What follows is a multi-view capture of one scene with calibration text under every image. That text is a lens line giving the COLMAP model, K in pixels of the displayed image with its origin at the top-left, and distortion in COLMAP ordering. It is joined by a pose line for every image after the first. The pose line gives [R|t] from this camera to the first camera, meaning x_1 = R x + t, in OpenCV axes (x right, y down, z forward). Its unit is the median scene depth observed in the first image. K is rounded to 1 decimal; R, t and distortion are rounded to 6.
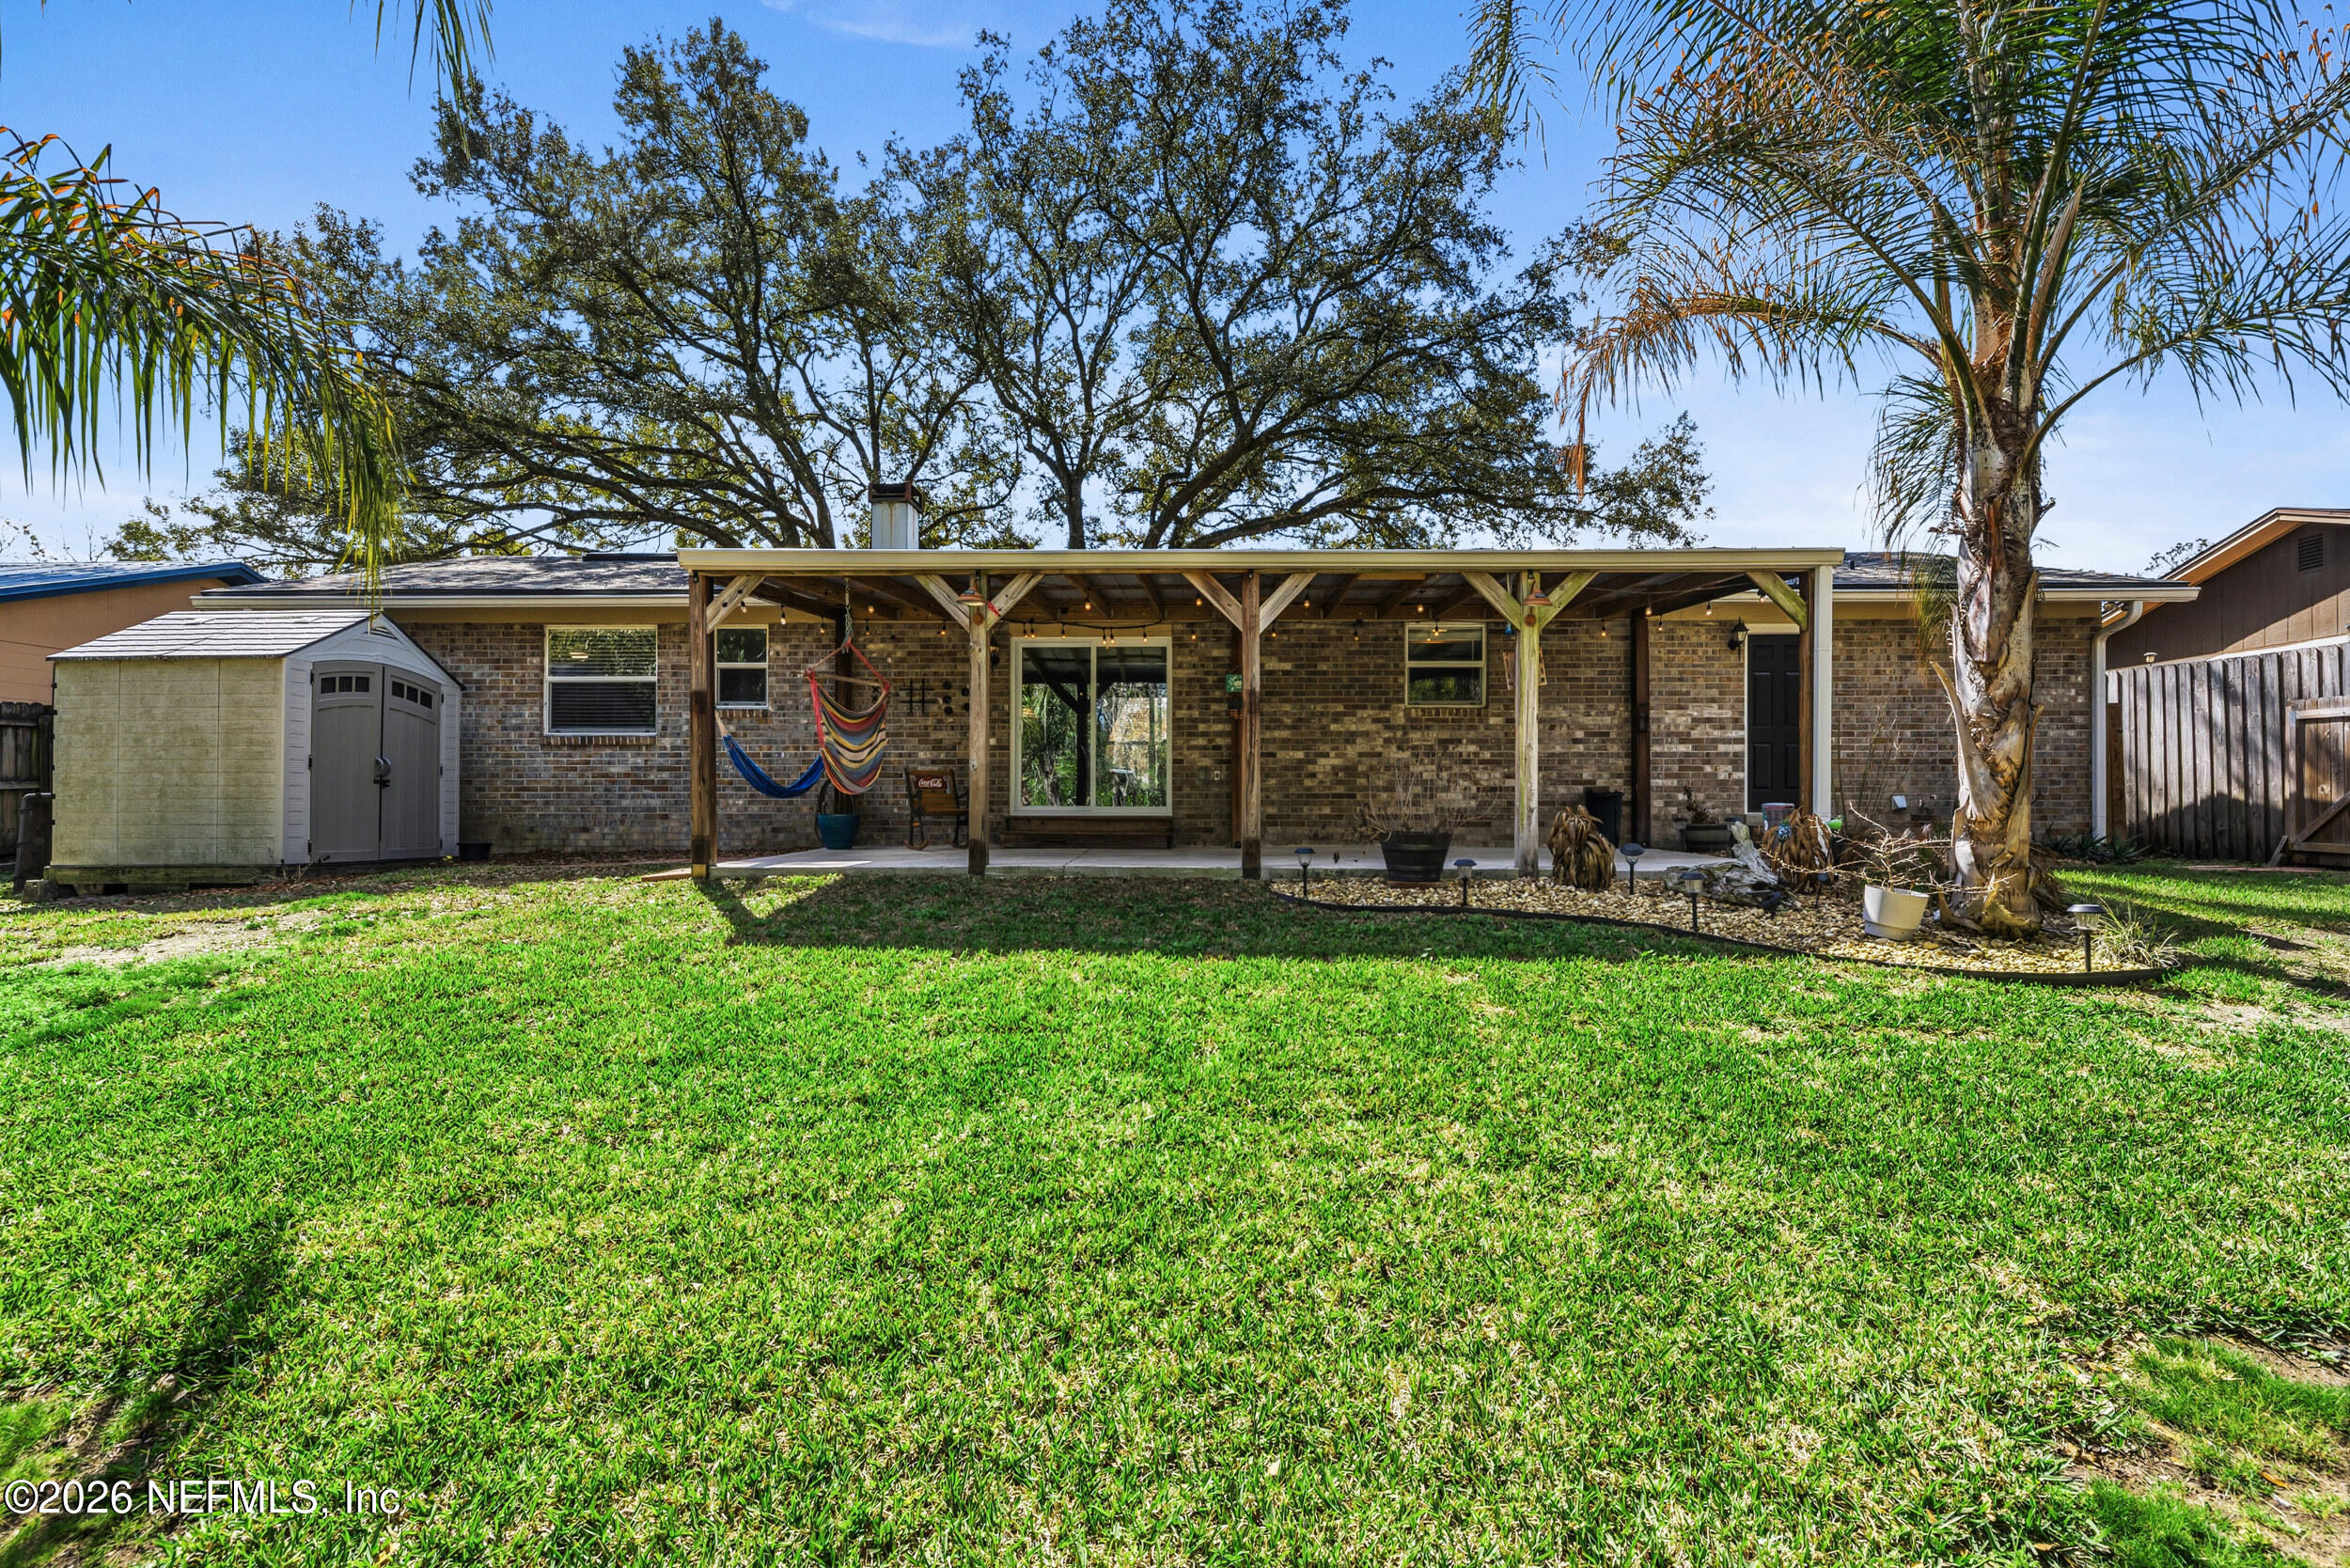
lens RADIAL K [[992.9, 0, 1175.0], [0, 992.9, 784.0], [0, 0, 1]] dist [0.000704, -0.000108]
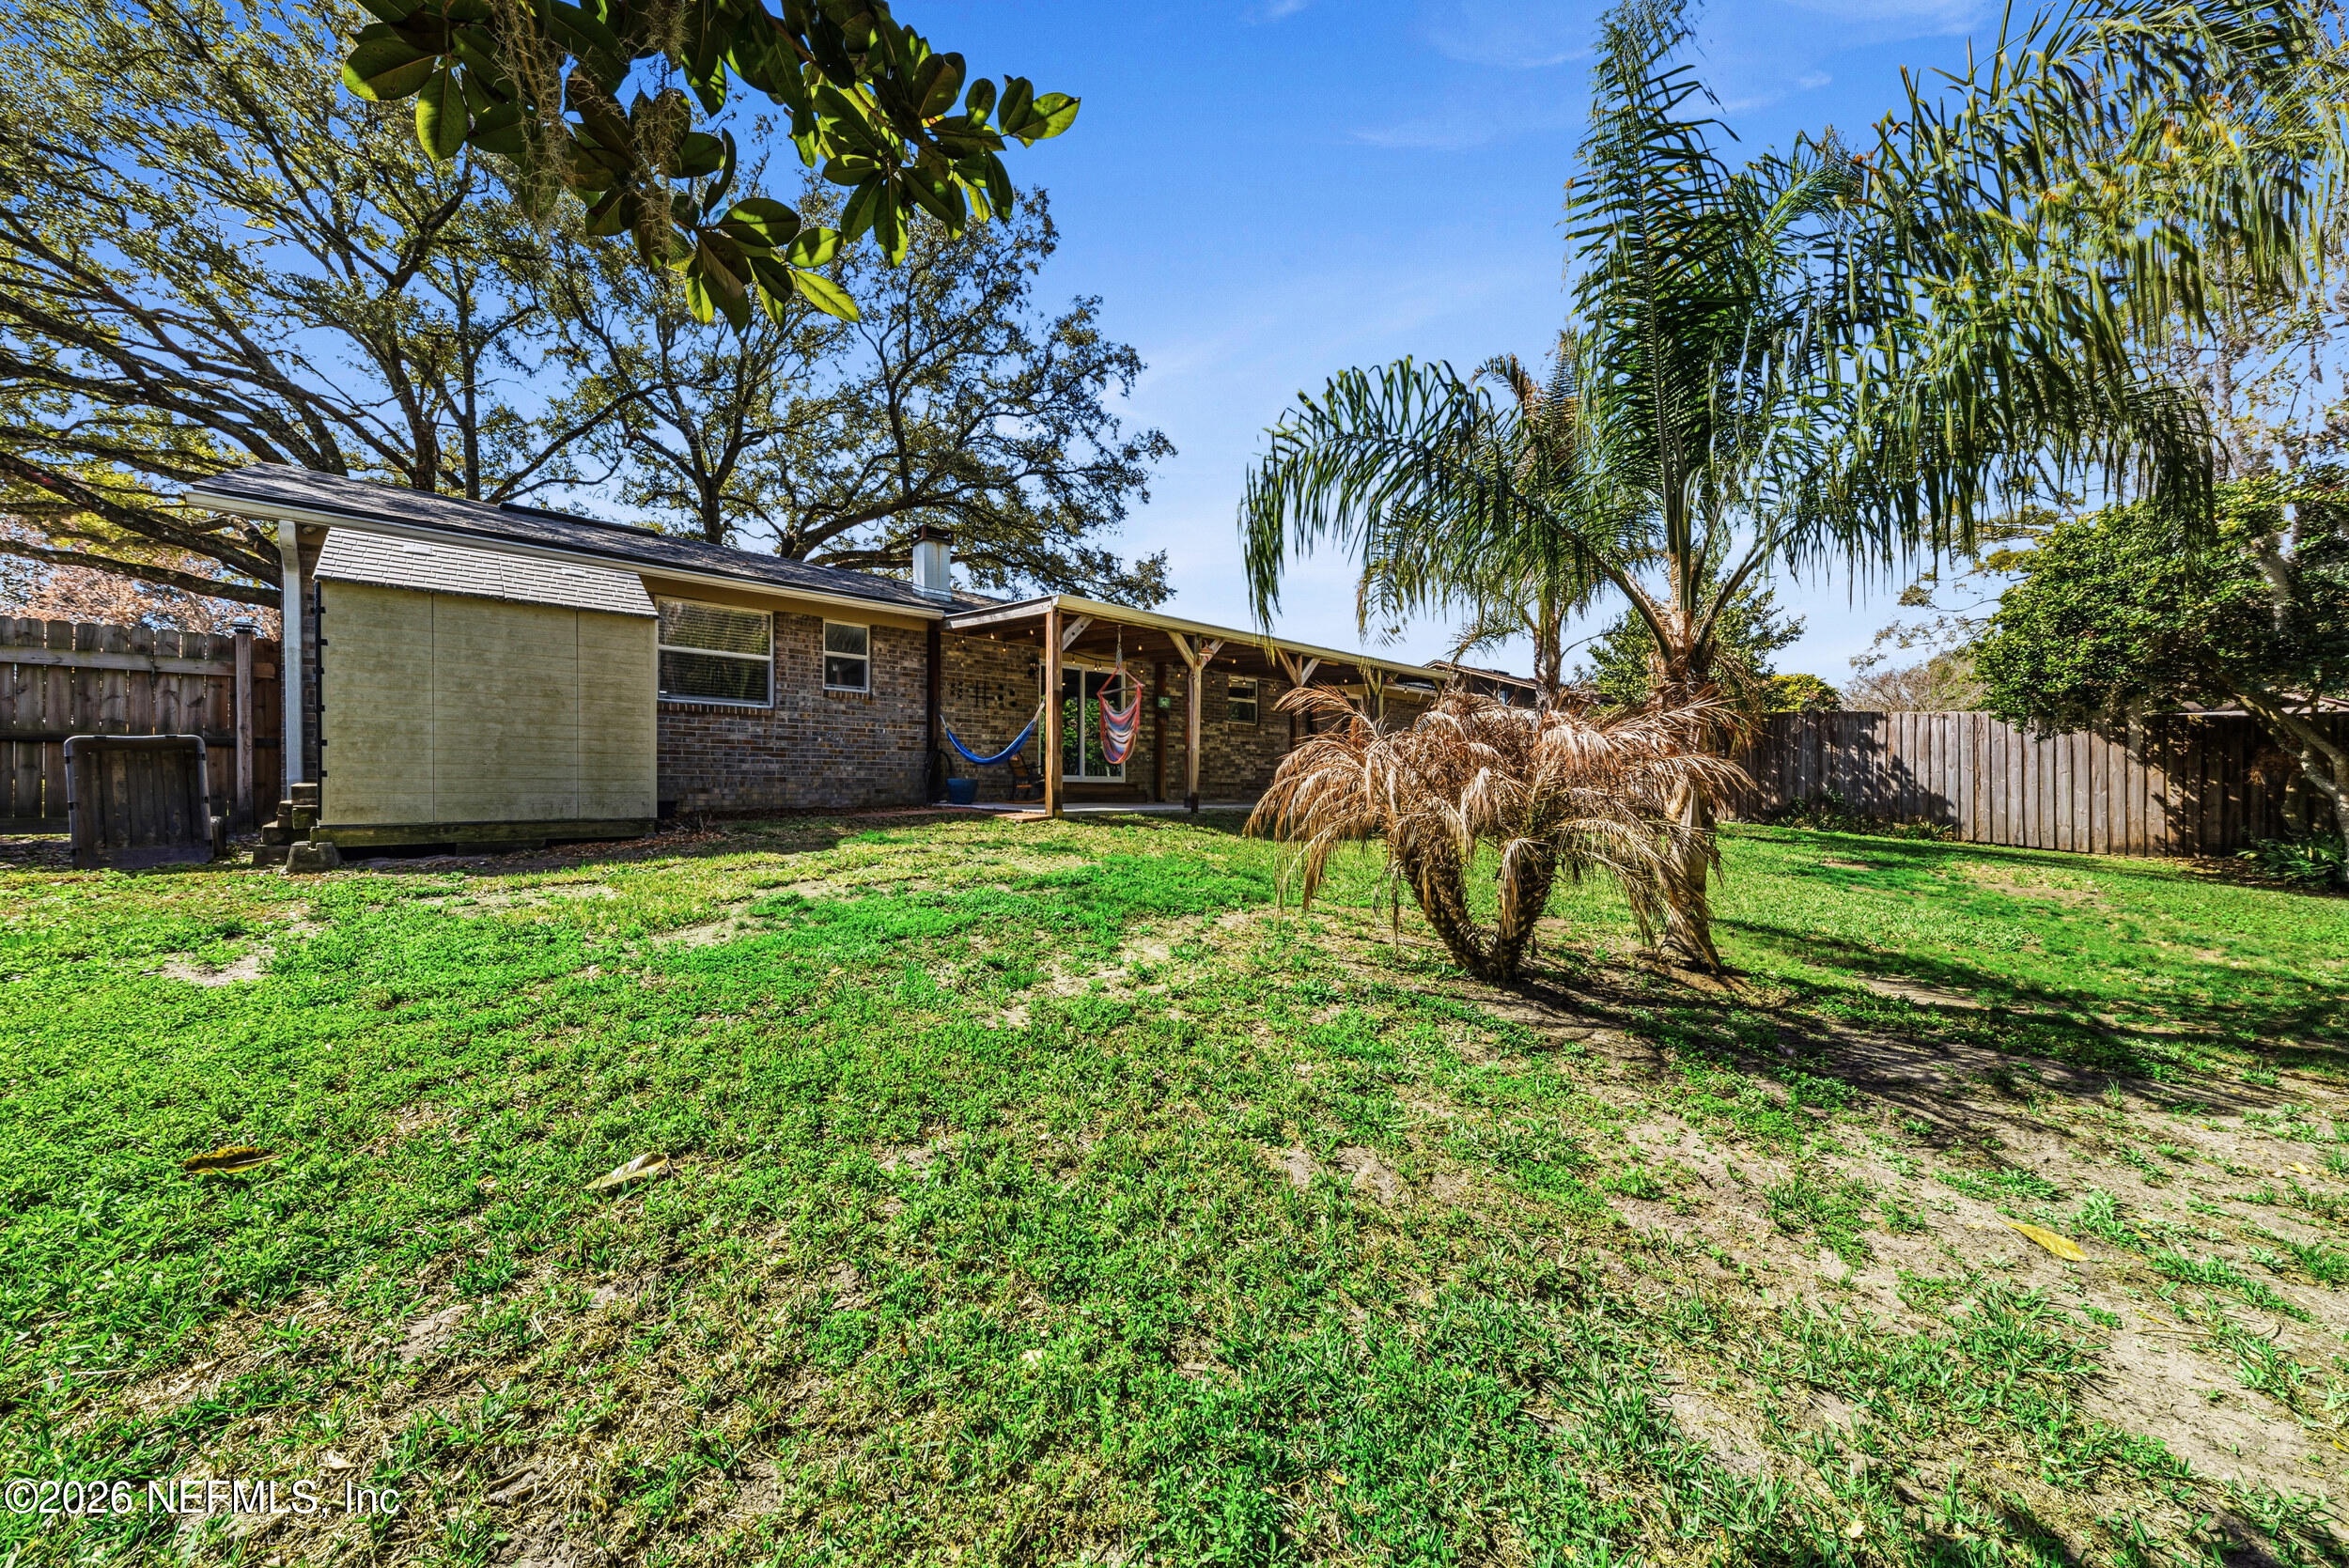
lens RADIAL K [[972.6, 0, 1174.5], [0, 972.6, 784.0], [0, 0, 1]] dist [0.000824, -0.000448]
pose [[0.622940, 0.003114, 0.782263, -1.187301], [-0.004822, 0.999988, -0.000140, 0.038301], [-0.782255, -0.003685, 0.622948, -0.059365]]
